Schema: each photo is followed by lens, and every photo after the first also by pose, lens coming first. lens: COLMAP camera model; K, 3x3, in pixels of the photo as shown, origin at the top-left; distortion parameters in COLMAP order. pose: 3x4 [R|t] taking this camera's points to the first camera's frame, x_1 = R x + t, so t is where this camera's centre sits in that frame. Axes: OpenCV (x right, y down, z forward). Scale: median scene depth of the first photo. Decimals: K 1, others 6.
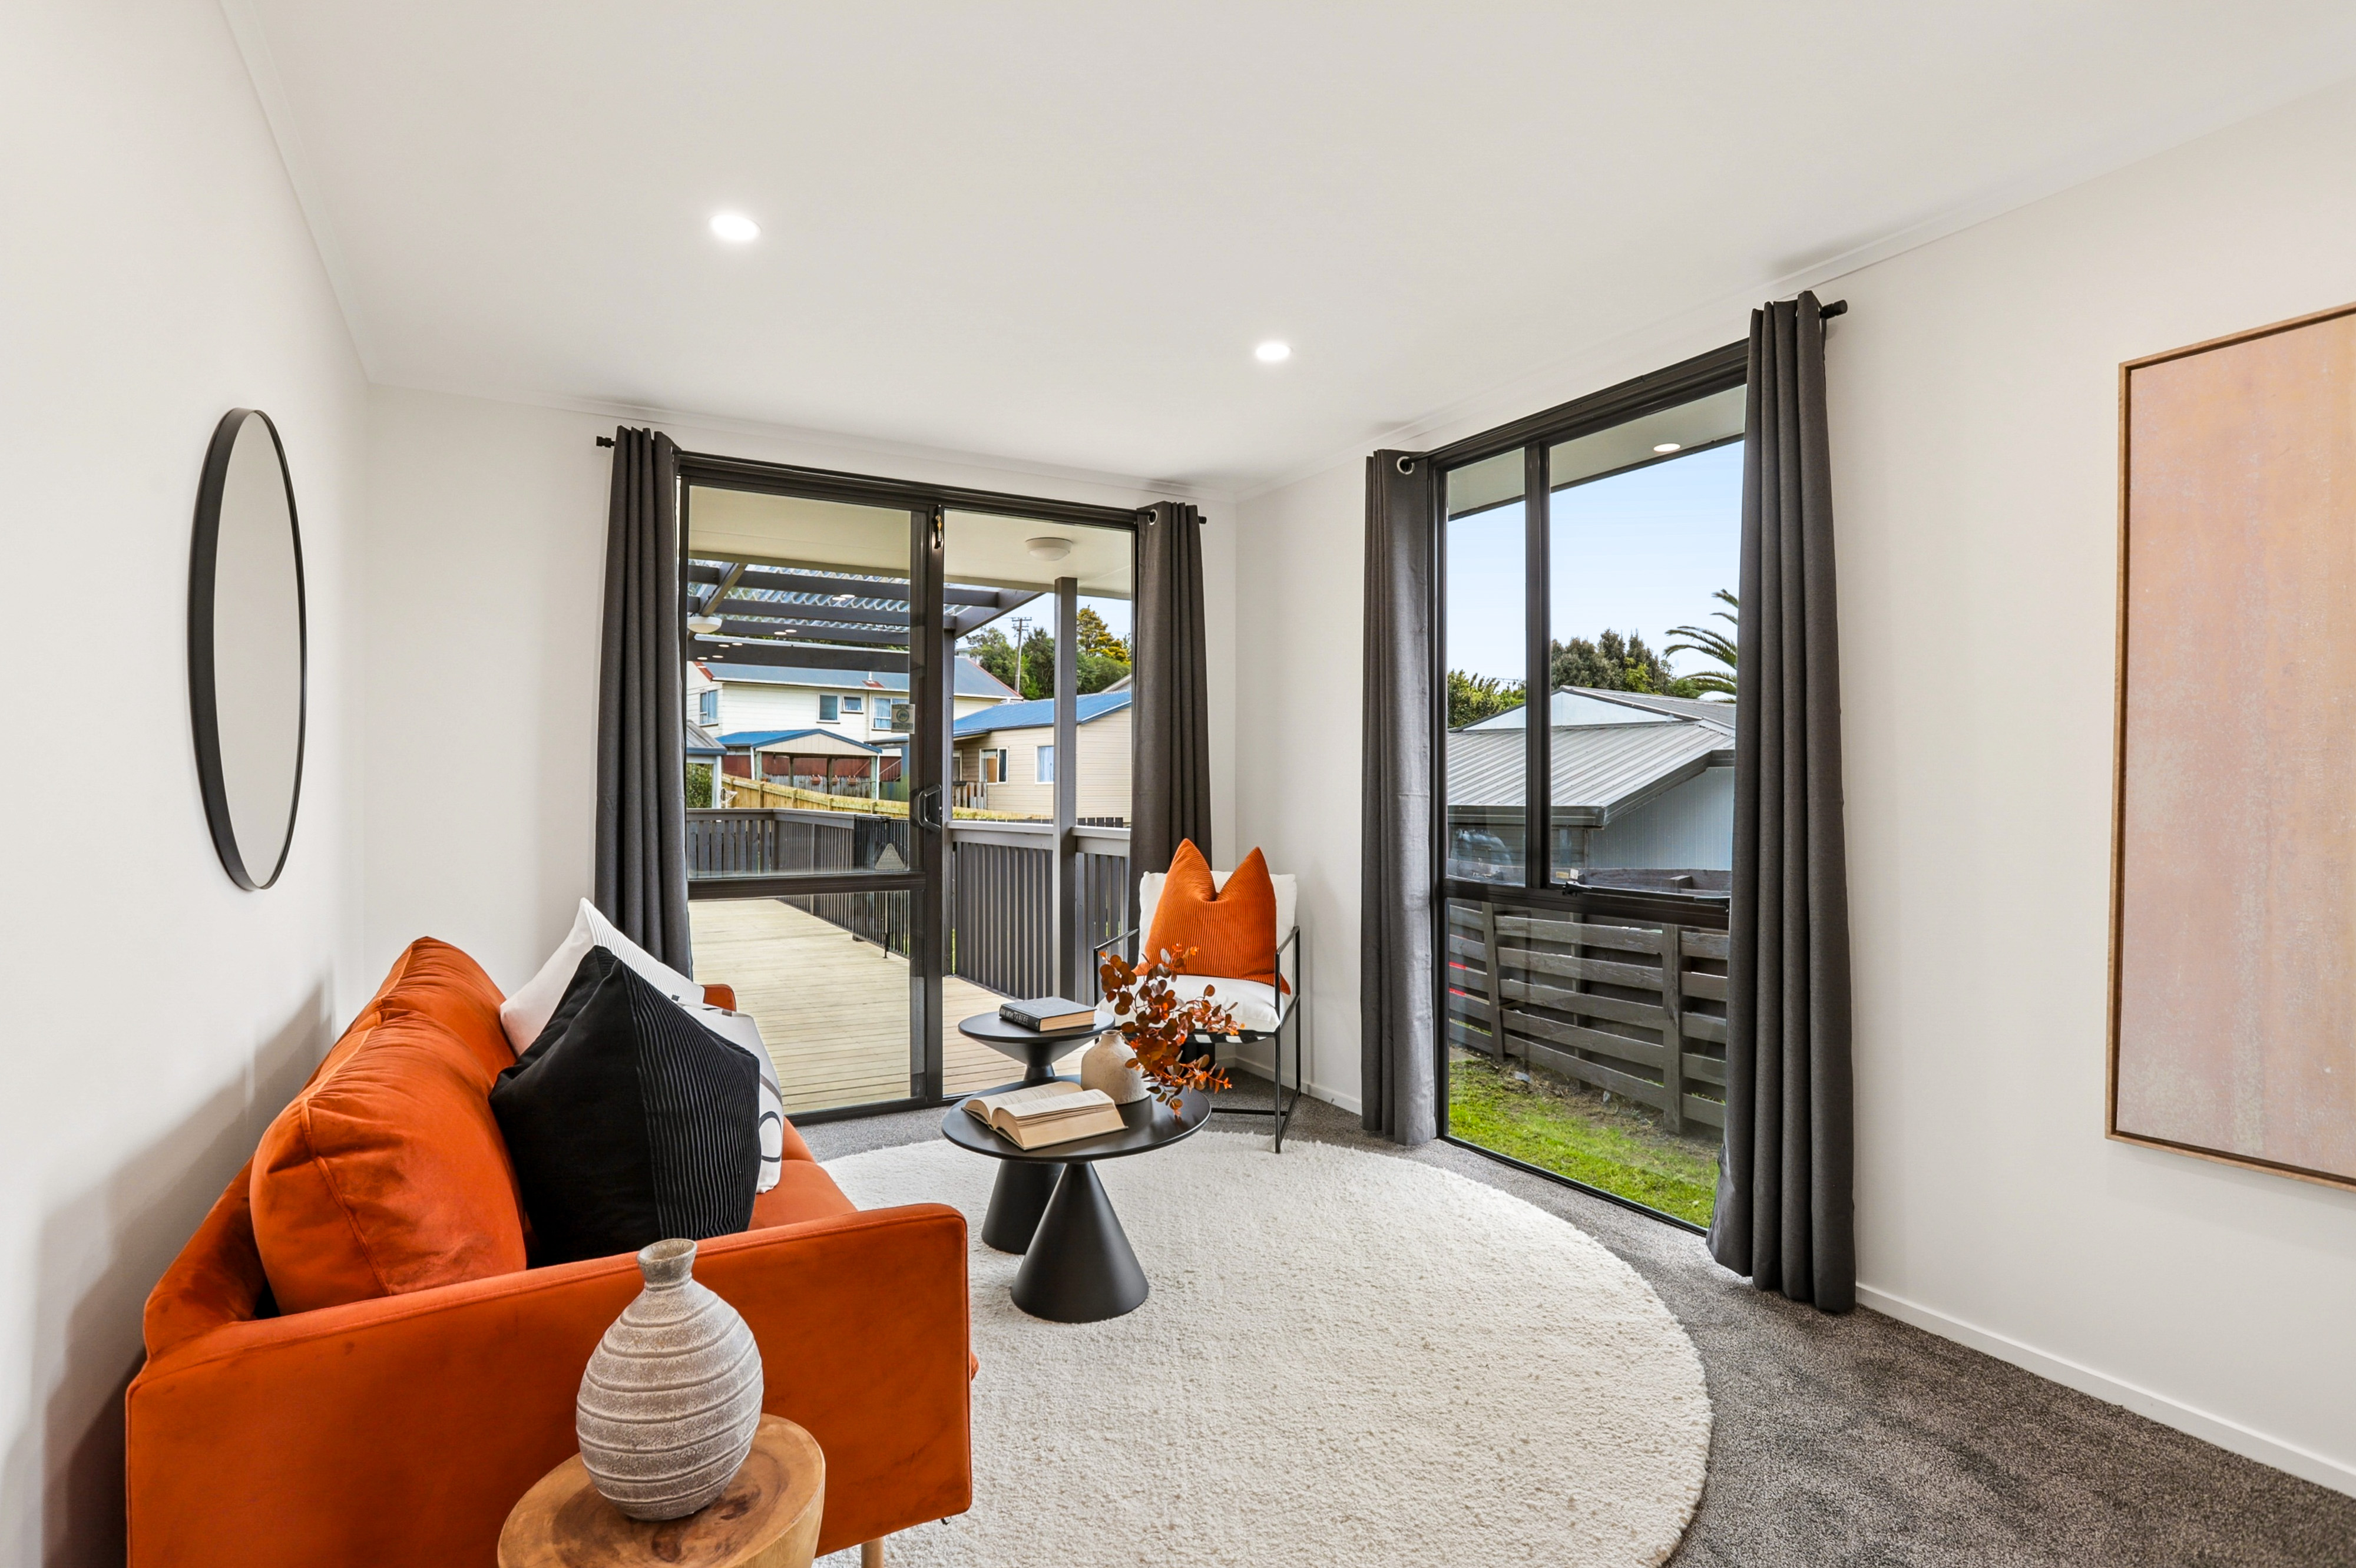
lens RADIAL K [[1177.3, 0, 1178.0], [0, 1177.3, 784.0], [0, 0, 1]] dist [-0.072657, 0.061859]
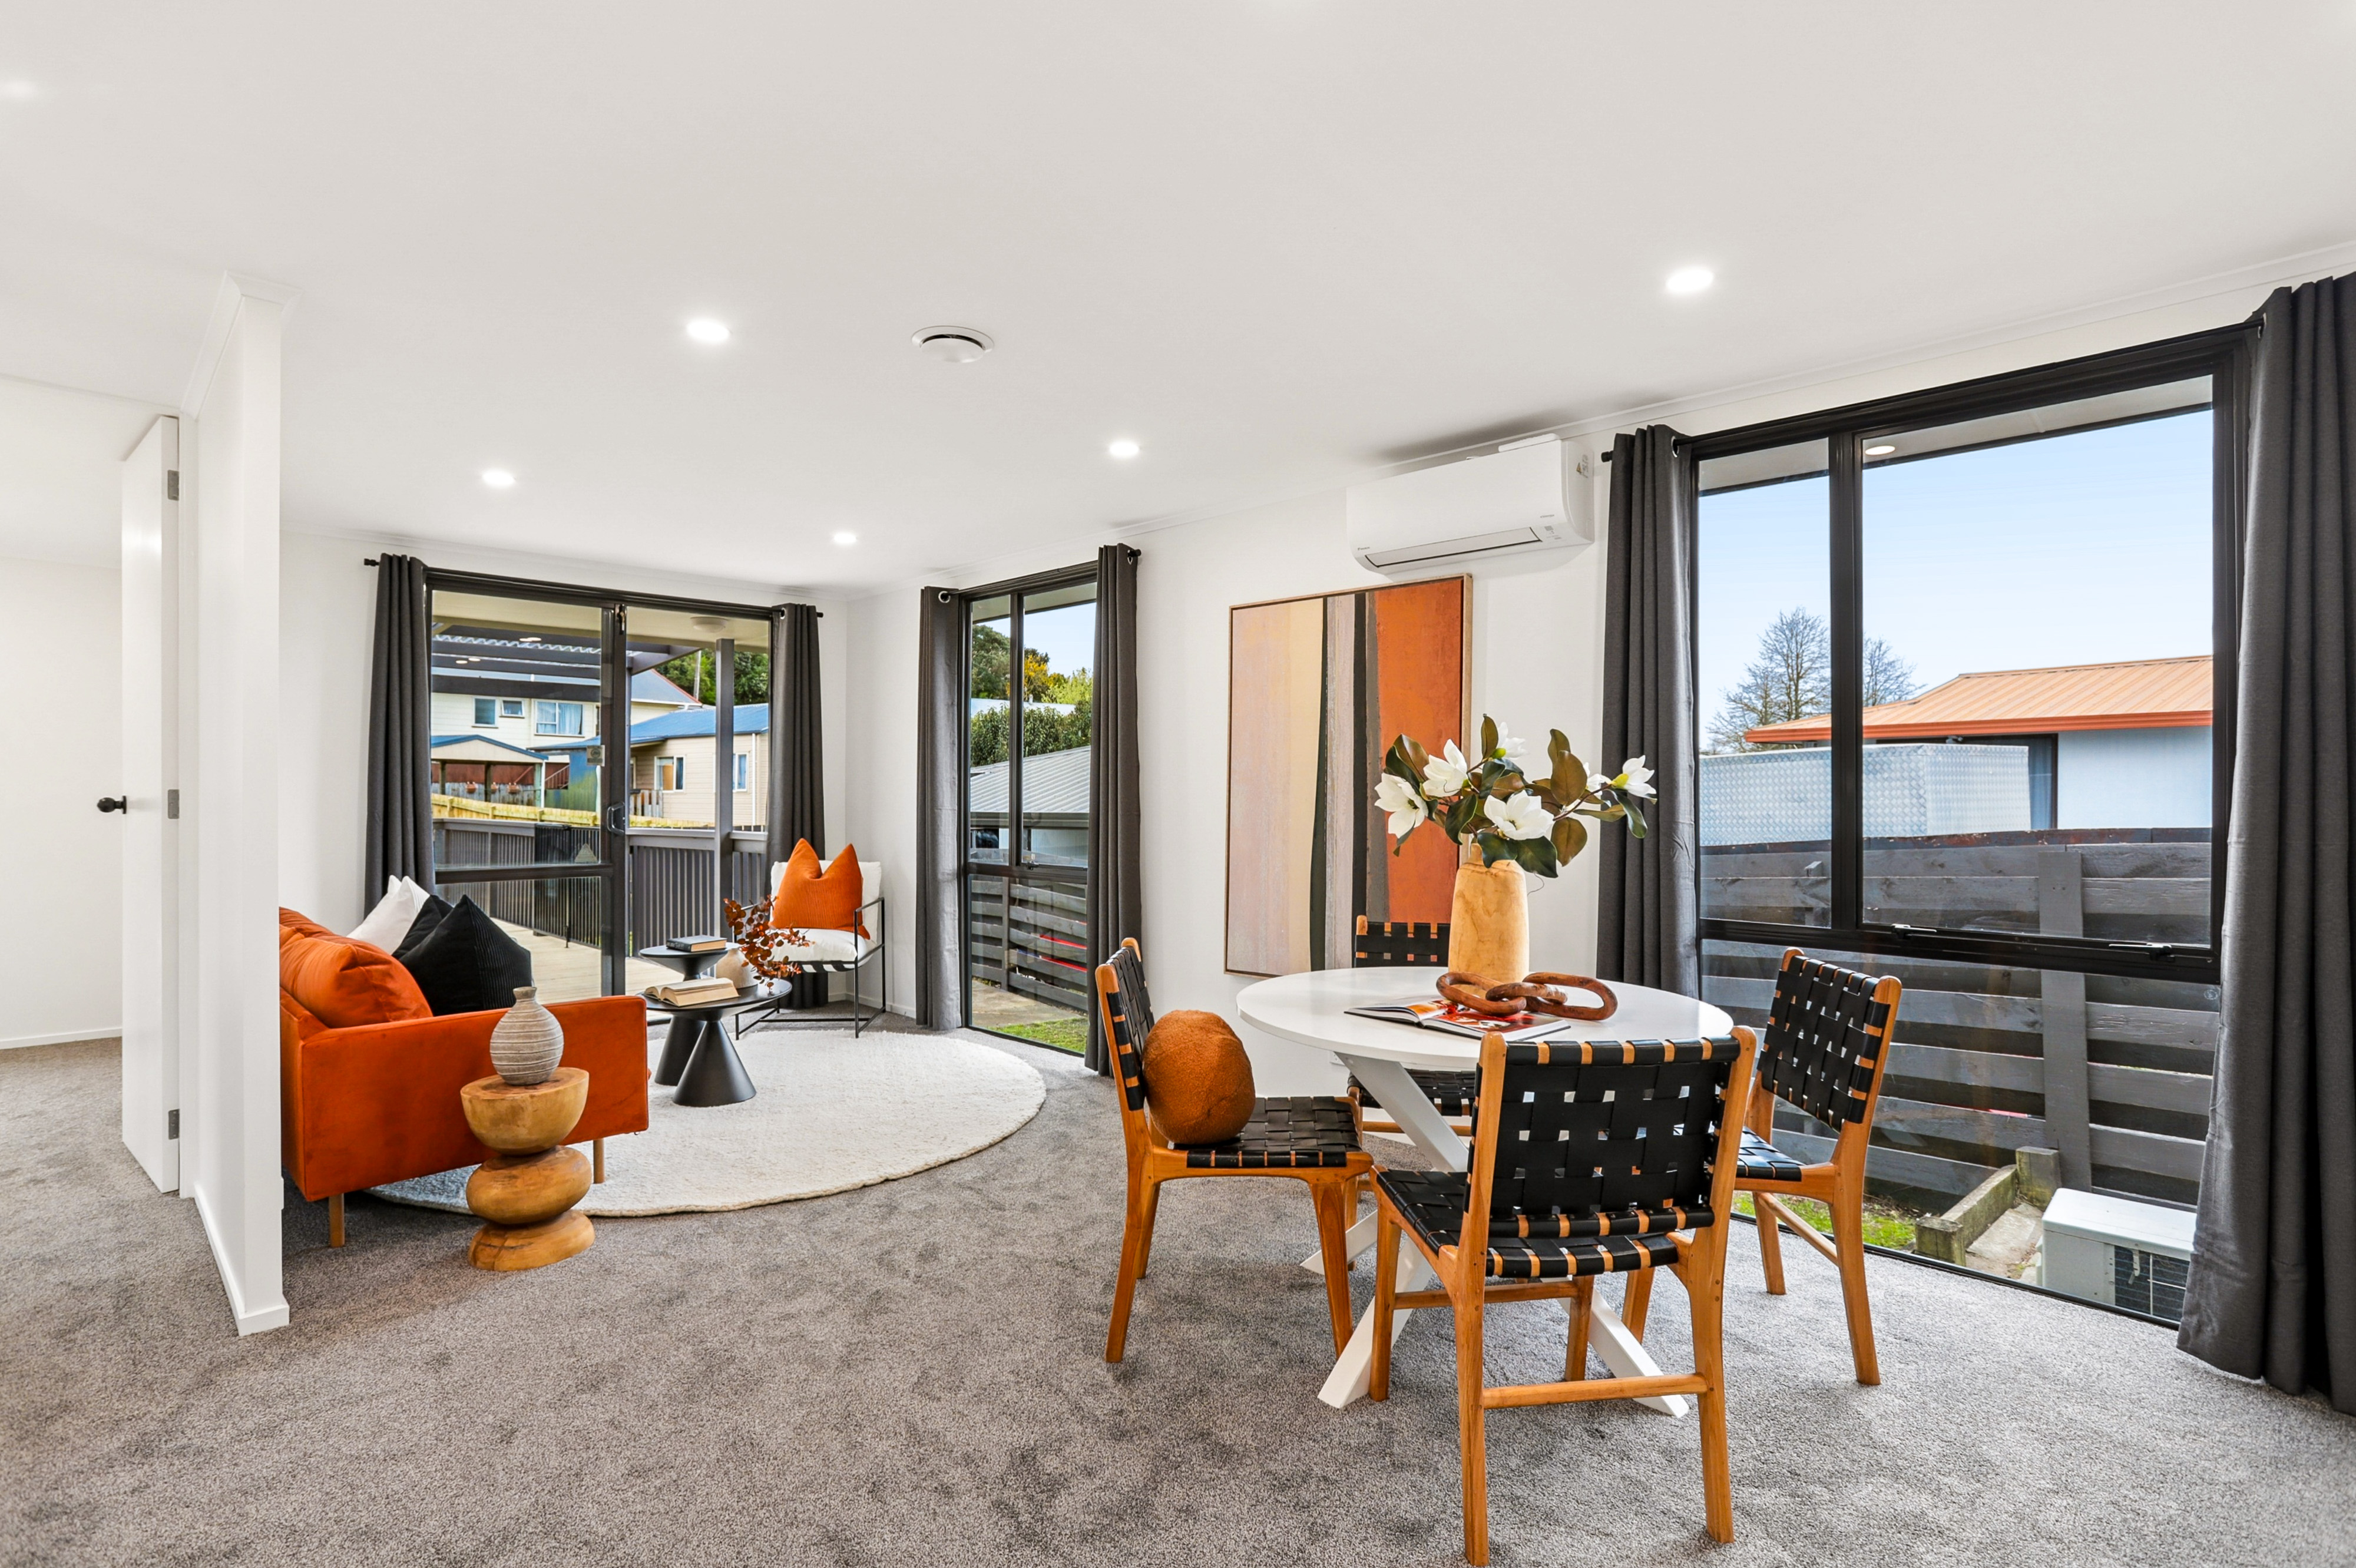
lens RADIAL K [[1177.3, 0, 1178.0], [0, 1177.3, 784.0], [0, 0, 1]] dist [-0.072657, 0.061859]
pose [[0.967551, 0.001503, 0.252671, 0.095110], [-0.000214, 0.999987, -0.005132, -0.014526], [-0.252675, 0.004912, 0.967539, -0.553160]]
